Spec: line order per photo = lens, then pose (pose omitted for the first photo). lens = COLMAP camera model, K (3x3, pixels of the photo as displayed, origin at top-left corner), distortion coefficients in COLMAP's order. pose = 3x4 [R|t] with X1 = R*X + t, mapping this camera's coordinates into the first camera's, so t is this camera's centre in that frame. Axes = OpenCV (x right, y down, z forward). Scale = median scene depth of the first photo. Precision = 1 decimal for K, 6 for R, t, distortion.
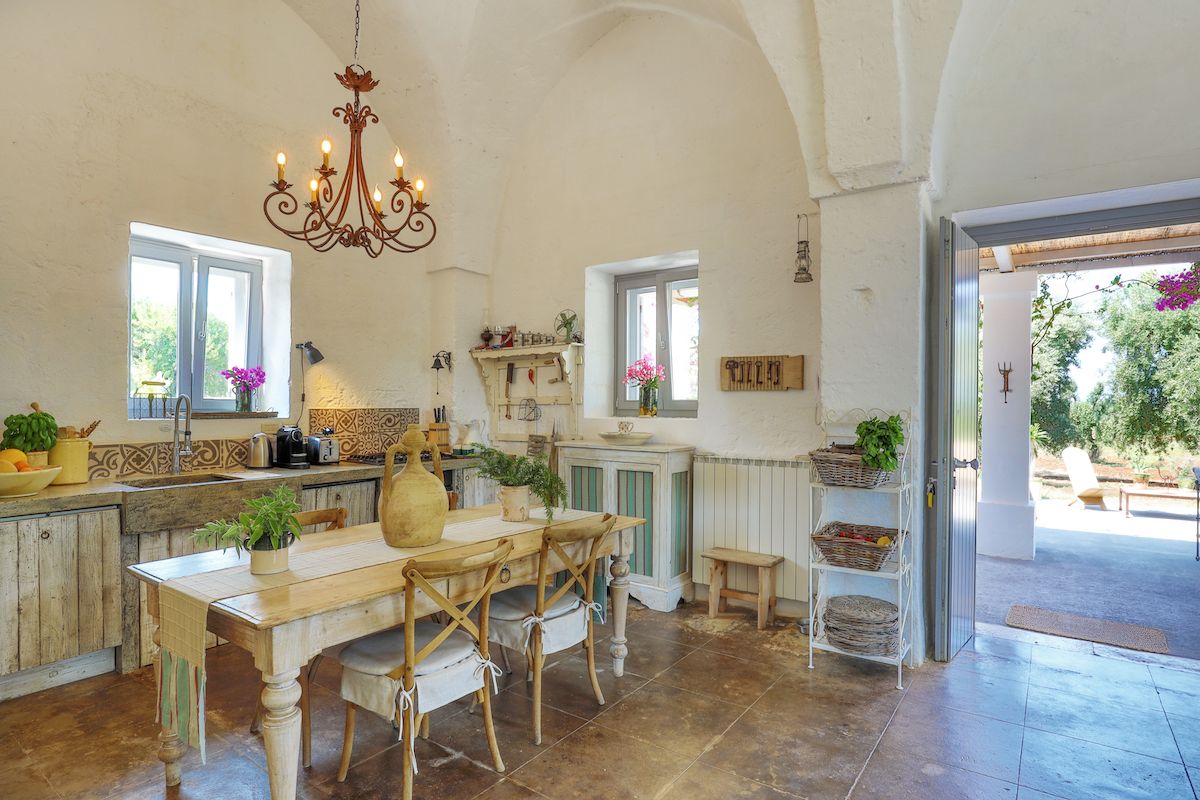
lens RADIAL K [[627.9, 0, 599.2], [0, 627.9, 405.4], [0, 0, 1]] dist [0.001807, 0.000613]
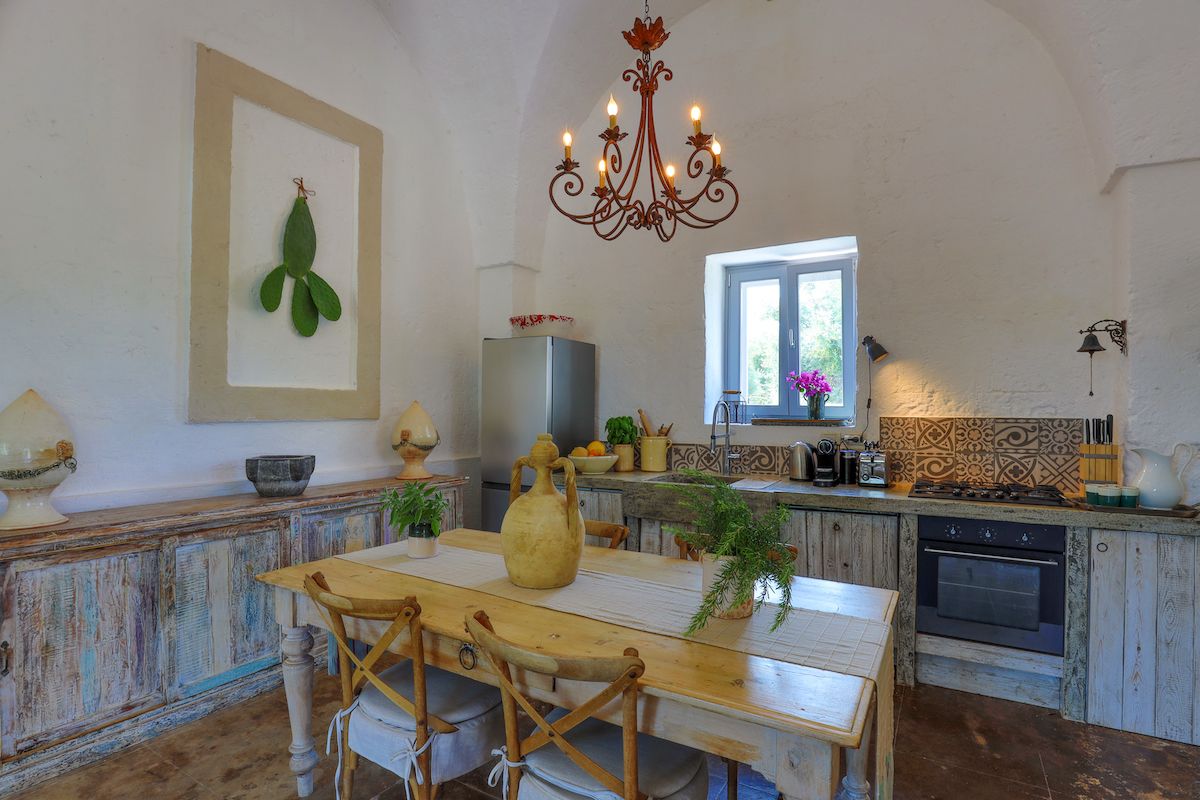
lens RADIAL K [[588.7, 0, 600.8], [0, 588.7, 404.8], [0, 0, 1]] dist [-0.019666, 0.000424]
pose [[0.106725, -0.007176, -0.994263, 0.286225], [-0.006008, 0.999951, -0.007862, -0.002508], [0.994270, 0.006813, 0.106677, 0.596509]]
